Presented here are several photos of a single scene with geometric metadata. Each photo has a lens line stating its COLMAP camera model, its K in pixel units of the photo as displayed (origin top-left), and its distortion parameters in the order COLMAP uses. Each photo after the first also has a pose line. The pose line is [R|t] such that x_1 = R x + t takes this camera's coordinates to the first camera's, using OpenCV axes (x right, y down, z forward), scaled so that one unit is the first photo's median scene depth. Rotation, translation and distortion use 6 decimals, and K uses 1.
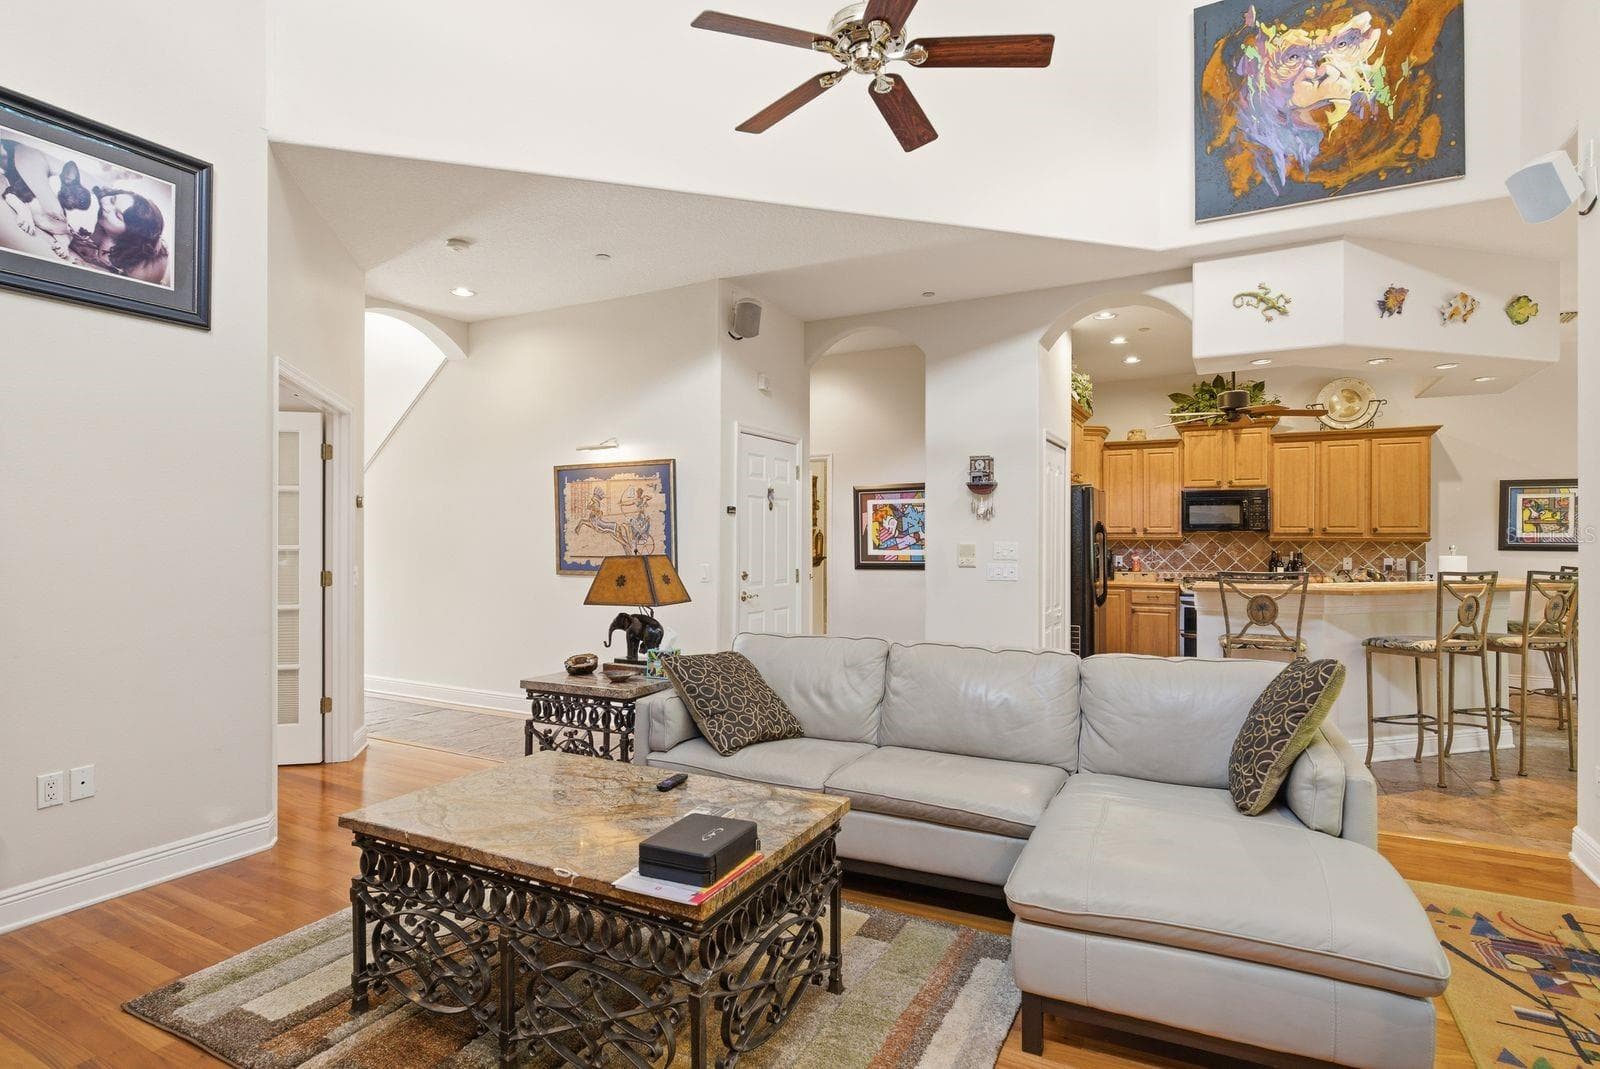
lens RADIAL K [[805.1, 0, 800.0], [0, 805.1, 534.5], [0, 0, 1]] dist [0.001527, -0.001113]
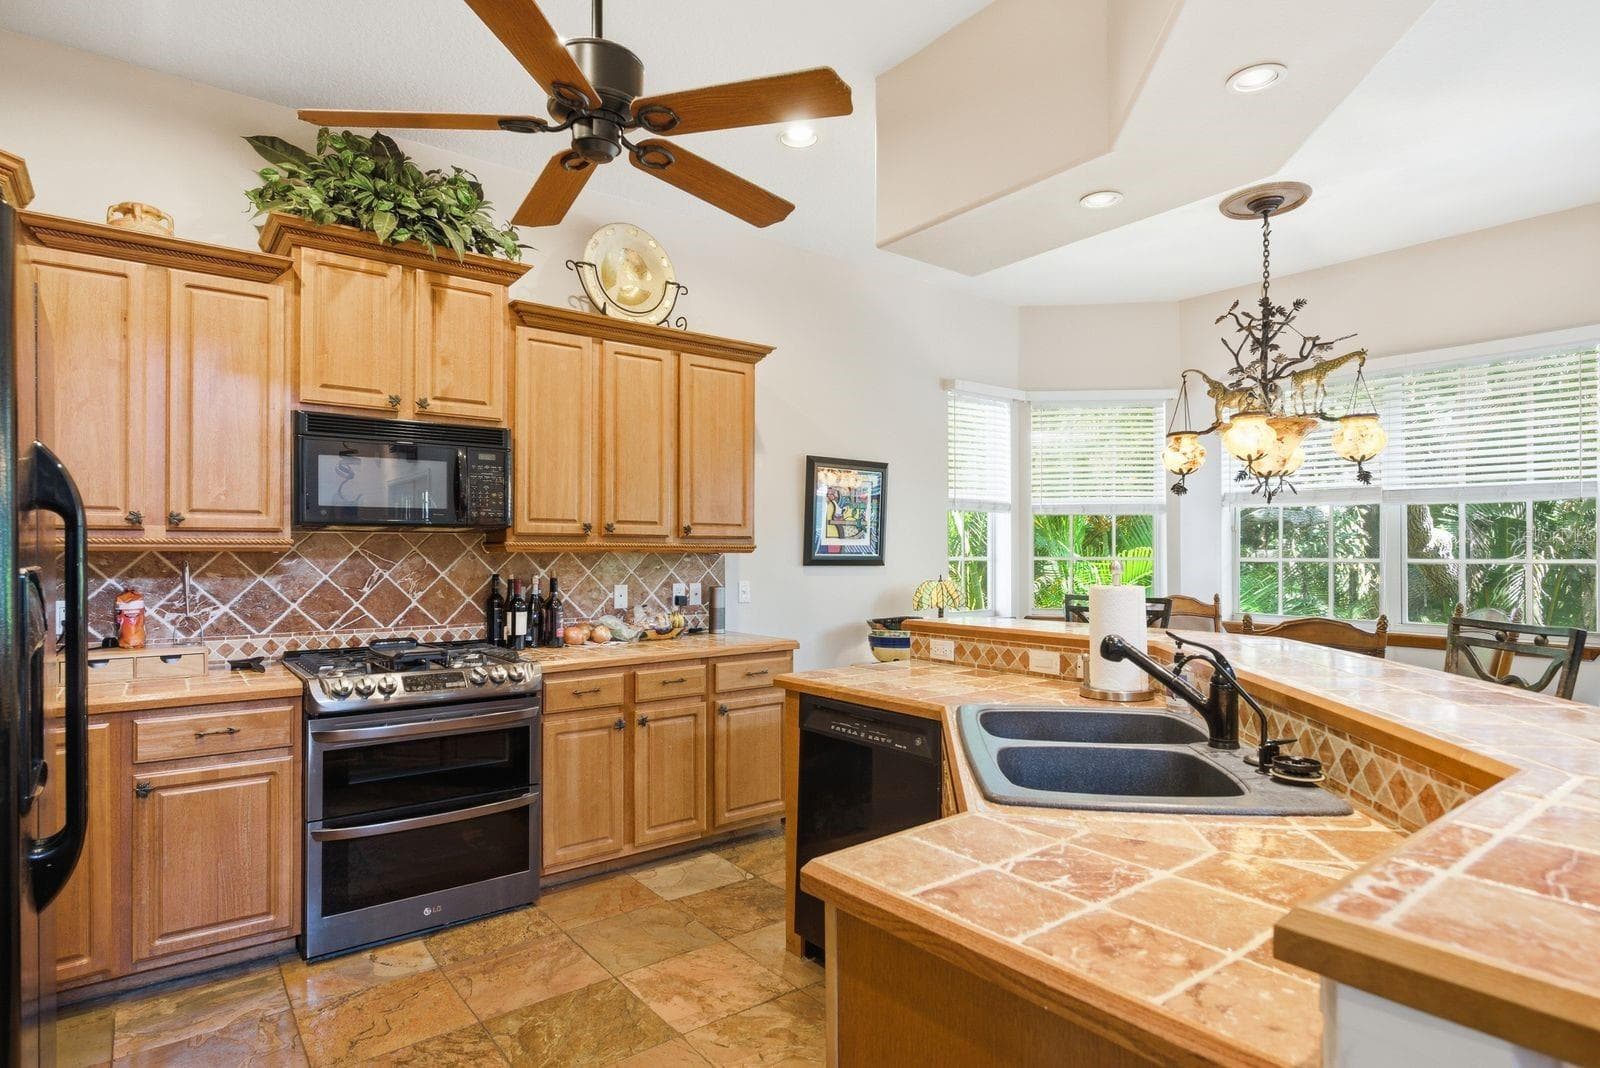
lens RADIAL K [[846.4, 0, 802.7], [0, 846.4, 547.0], [0, 0, 1]] dist [0.000166, 0.000431]
pose [[0.401938, 0.002466, 0.915663, 0.337411], [-0.004137, 0.999991, -0.000877, 0.007177], [-0.915657, -0.003436, 0.401945, 0.971162]]
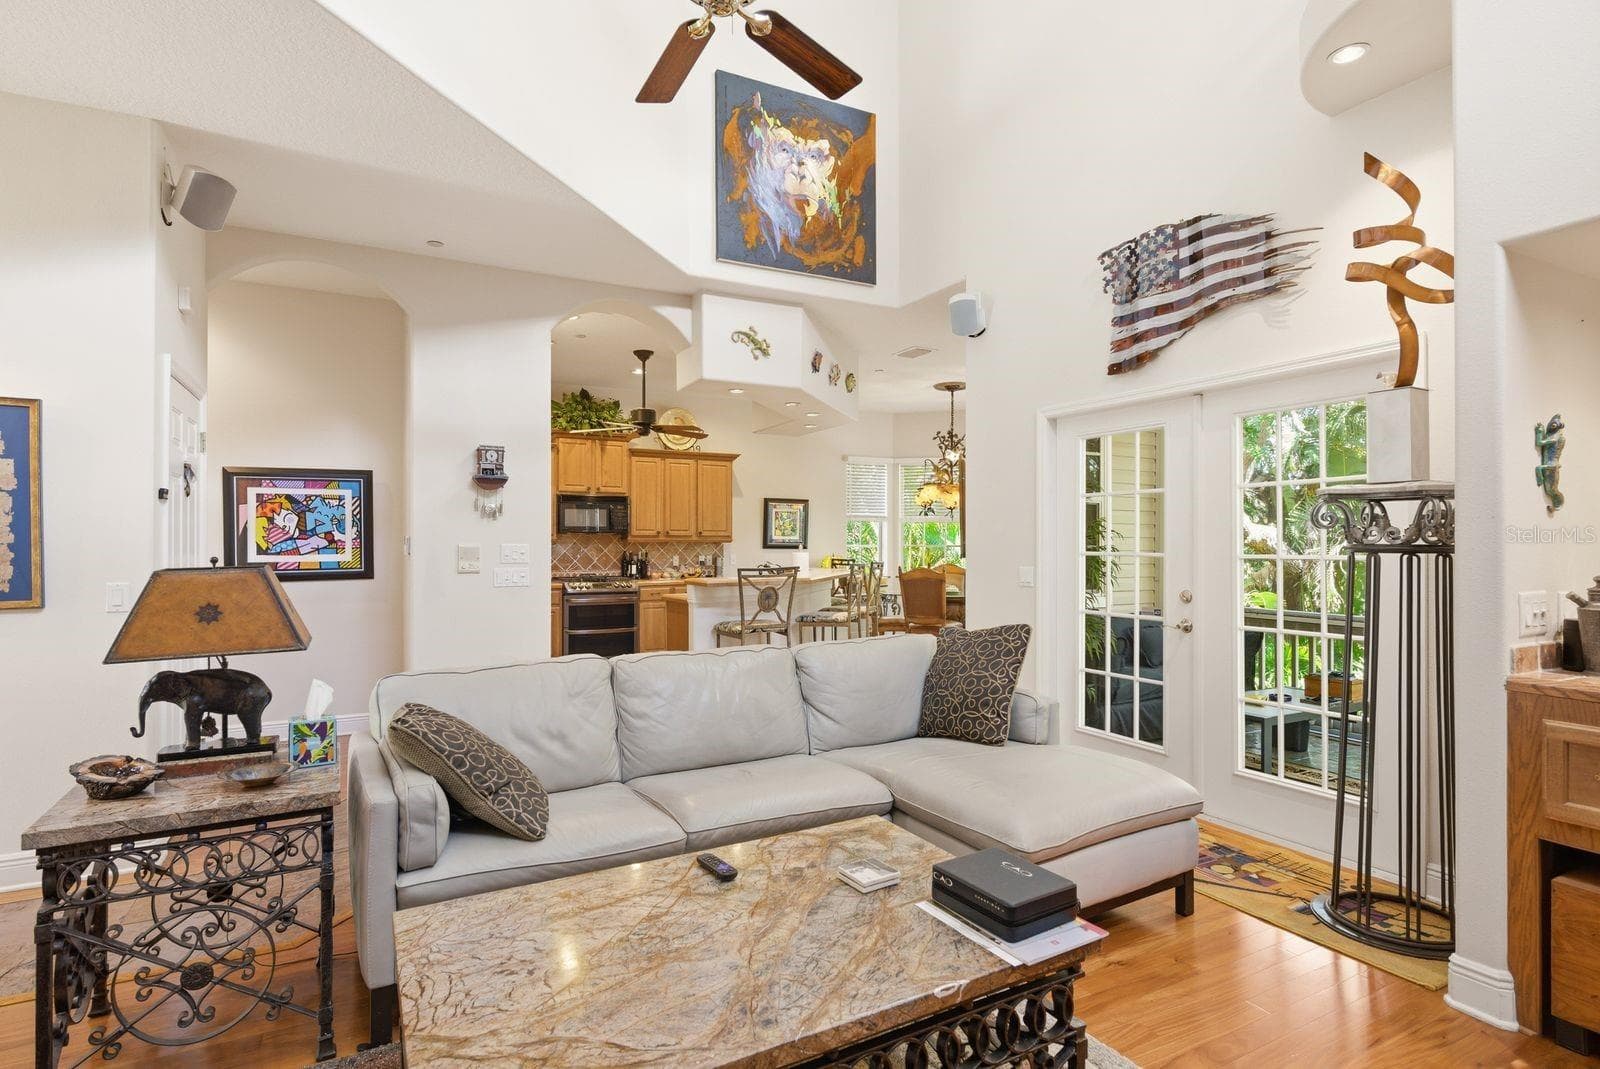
lens RADIAL K [[809.1, 0, 799.2], [0, 809.1, 539.1], [0, 0, 1]] dist [-0.000509, -0.000303]
pose [[0.554693, 0.000856, 0.832054, -0.335018], [-0.003671, 0.999992, 0.001419, 0.001729], [-0.832047, -0.003842, 0.554692, 0.238142]]
